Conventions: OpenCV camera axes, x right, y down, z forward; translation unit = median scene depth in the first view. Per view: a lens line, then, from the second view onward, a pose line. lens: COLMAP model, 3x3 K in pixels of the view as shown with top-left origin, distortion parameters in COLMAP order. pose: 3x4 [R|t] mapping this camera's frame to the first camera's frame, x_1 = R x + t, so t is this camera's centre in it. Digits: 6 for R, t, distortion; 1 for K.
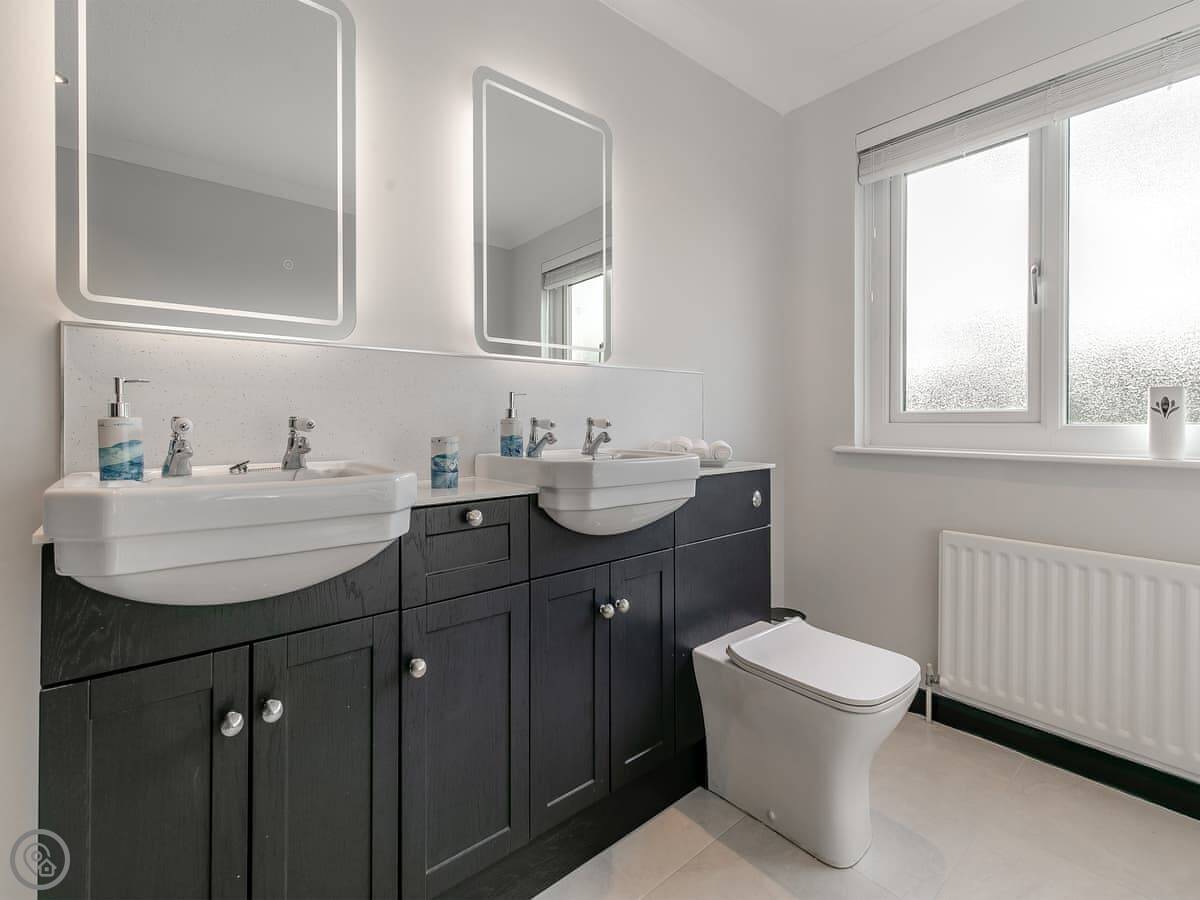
lens RADIAL K [[549.5, 0, 597.0], [0, 549.5, 417.2], [0, 0, 1]] dist [0.000704, -0.000048]
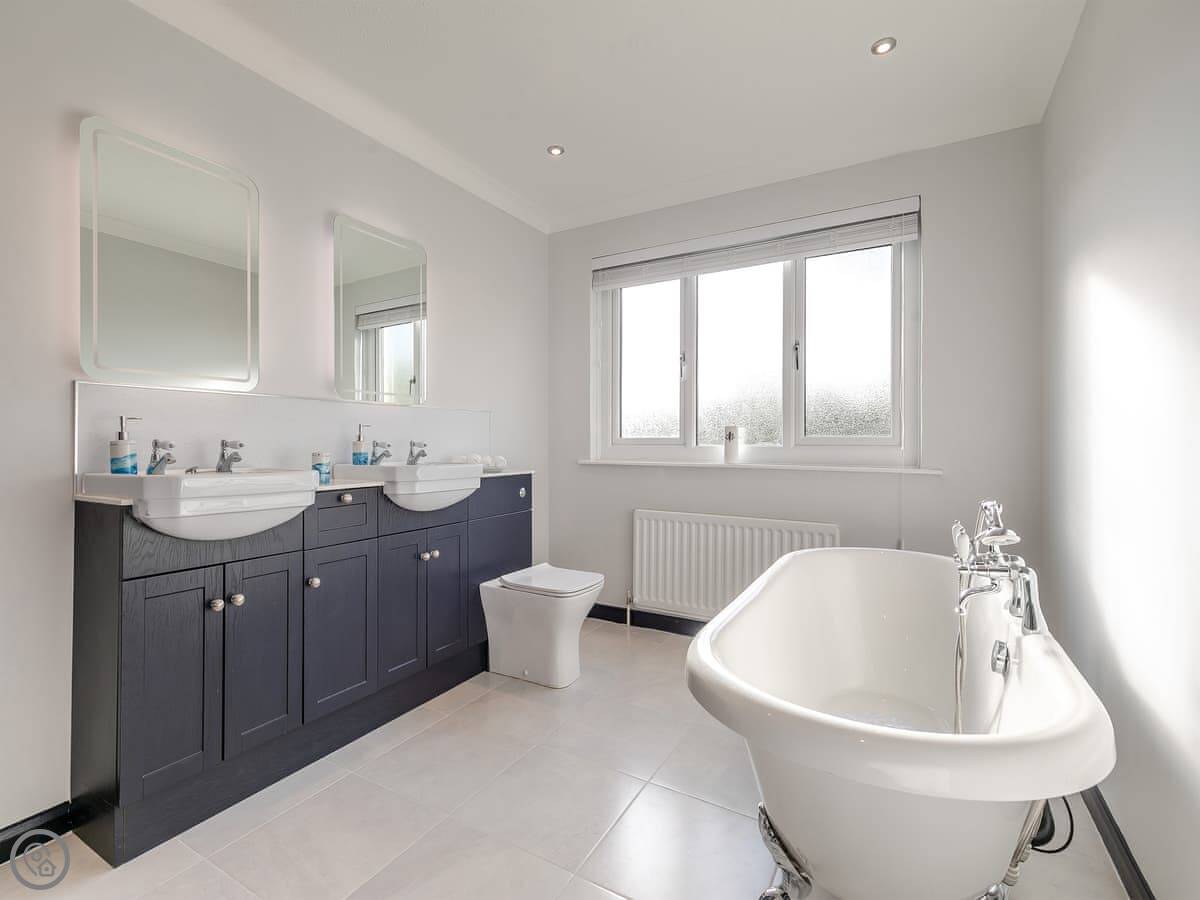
lens RADIAL K [[564.6, 0, 625.4], [0, 564.6, 443.1], [0, 0, 1]] dist [0.000354, -0.000037]
pose [[0.924084, 0.001791, 0.382186, -0.067459], [-0.003448, 0.999987, 0.003650, -0.001335], [-0.382175, -0.004691, 0.924078, -0.724544]]
